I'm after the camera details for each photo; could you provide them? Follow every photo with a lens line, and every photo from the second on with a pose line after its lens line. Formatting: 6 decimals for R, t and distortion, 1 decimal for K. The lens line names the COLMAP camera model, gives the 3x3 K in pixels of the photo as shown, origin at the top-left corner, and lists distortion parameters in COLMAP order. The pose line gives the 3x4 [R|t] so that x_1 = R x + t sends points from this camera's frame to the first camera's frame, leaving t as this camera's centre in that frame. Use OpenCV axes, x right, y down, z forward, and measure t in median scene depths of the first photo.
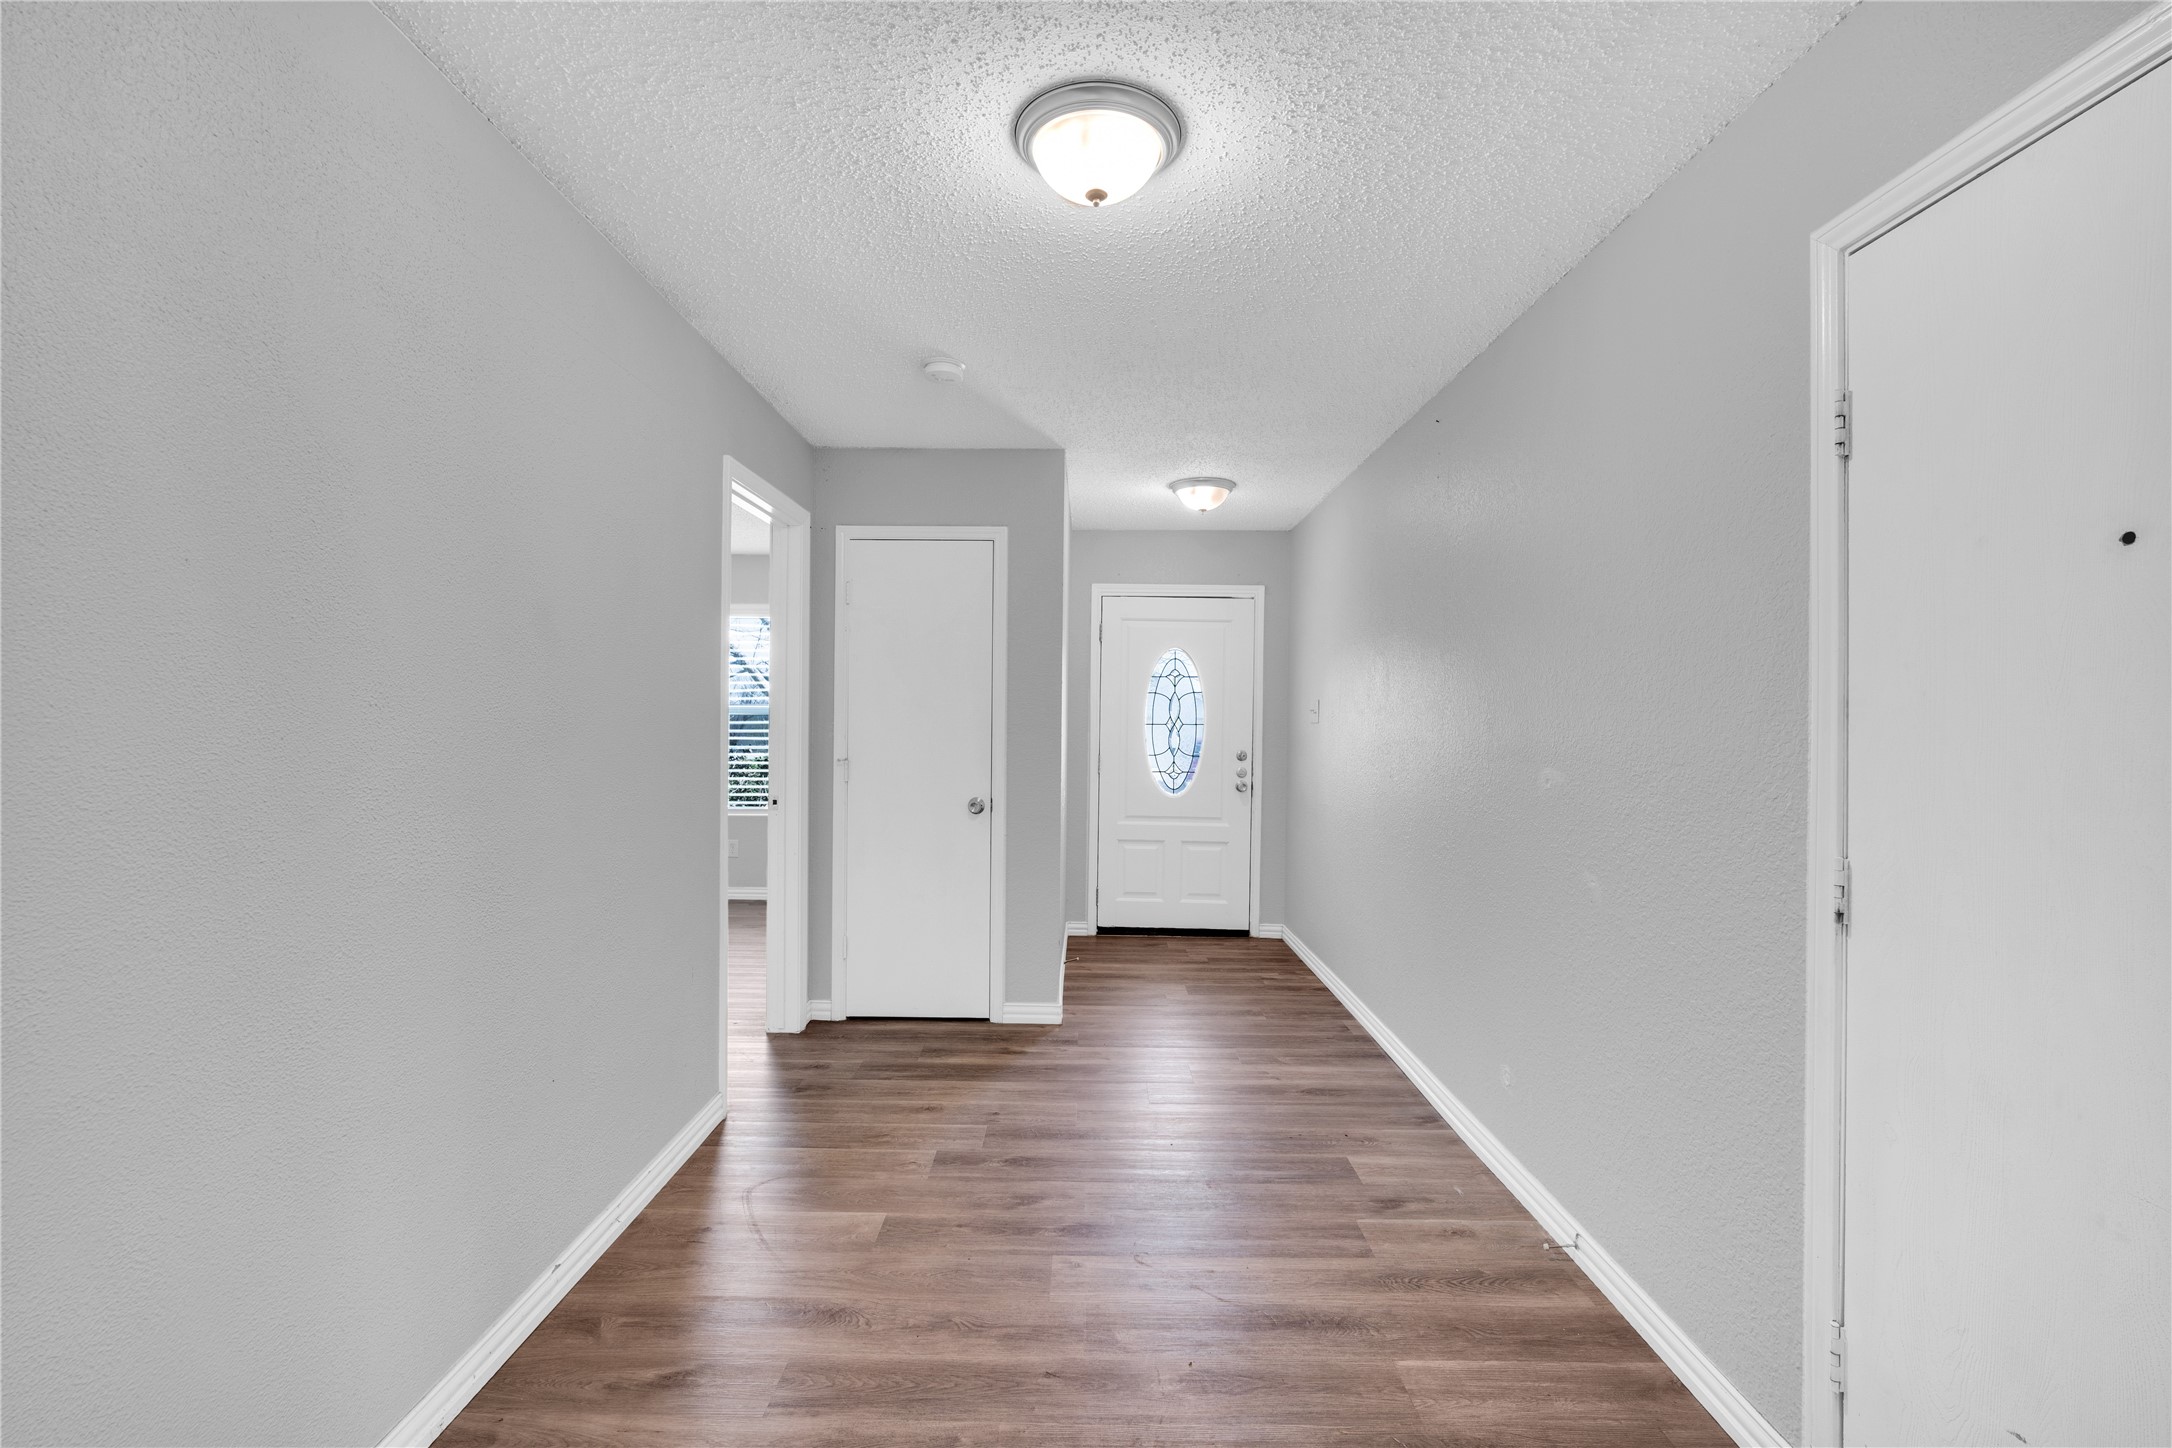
lens RADIAL K [[945.9, 0, 1086.2], [0, 945.9, 723.9], [0, 0, 1]] dist [-0.014437, 0.004918]
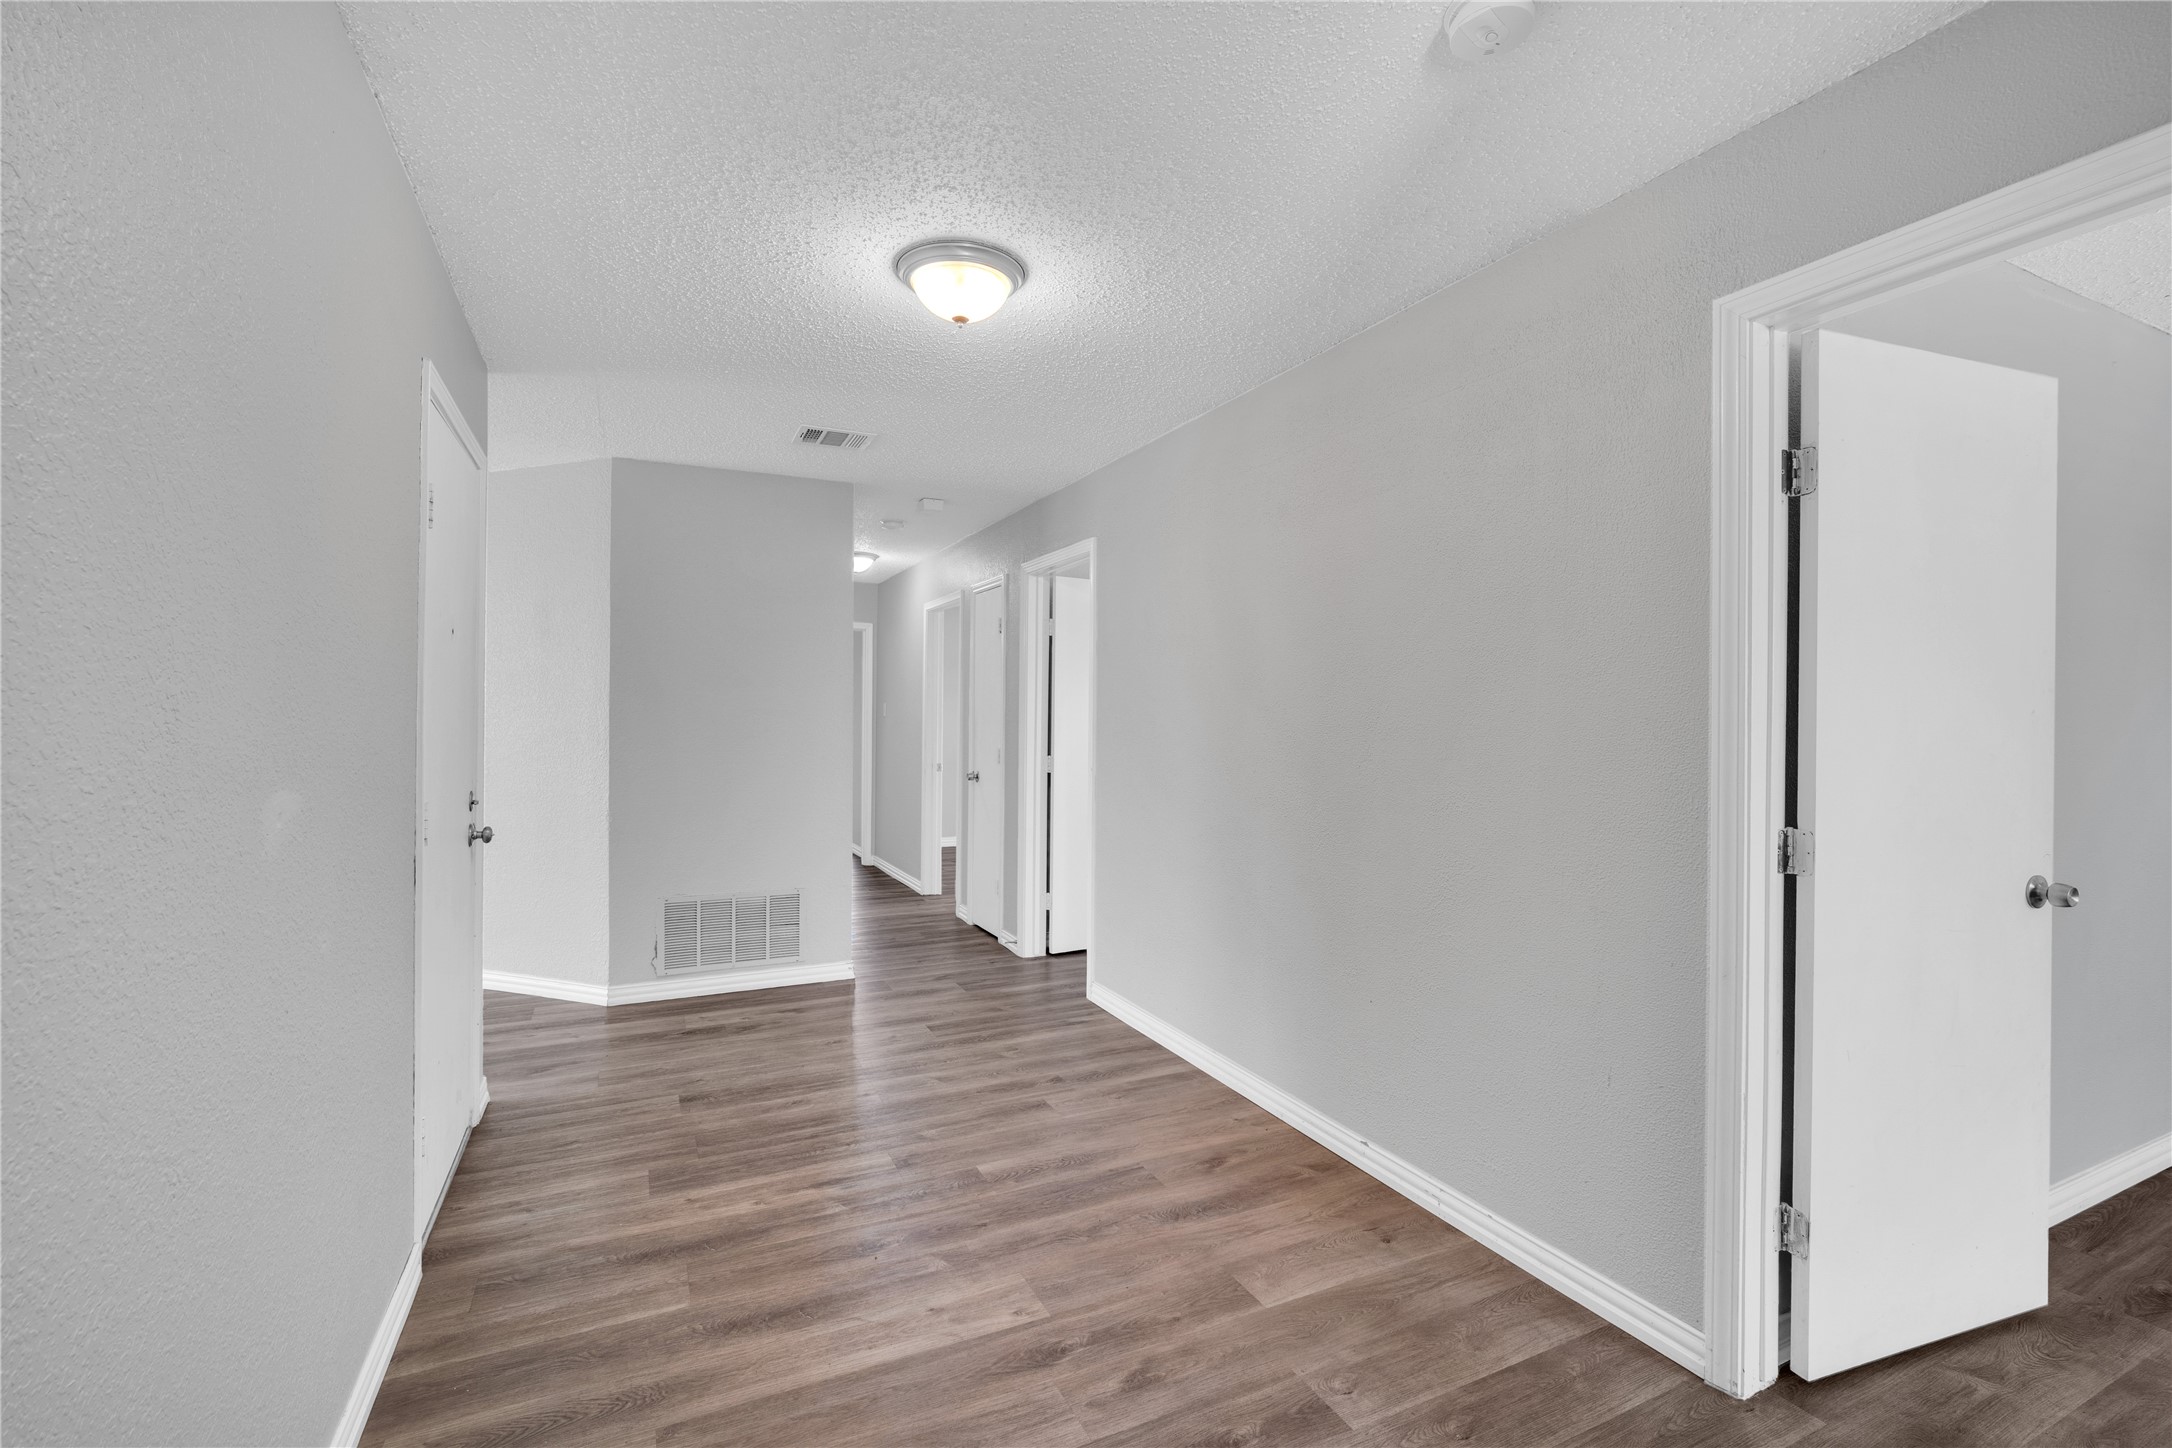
lens RADIAL K [[945.9, 0, 1087.2], [0, 945.9, 718.1], [0, 0, 1]] dist [-0.014437, 0.004918]
pose [[-0.900489, -0.019524, -0.434440, 0.366137], [-0.020403, 0.999788, -0.002639, -0.004473], [0.434400, 0.006488, -0.900697, 1.993778]]
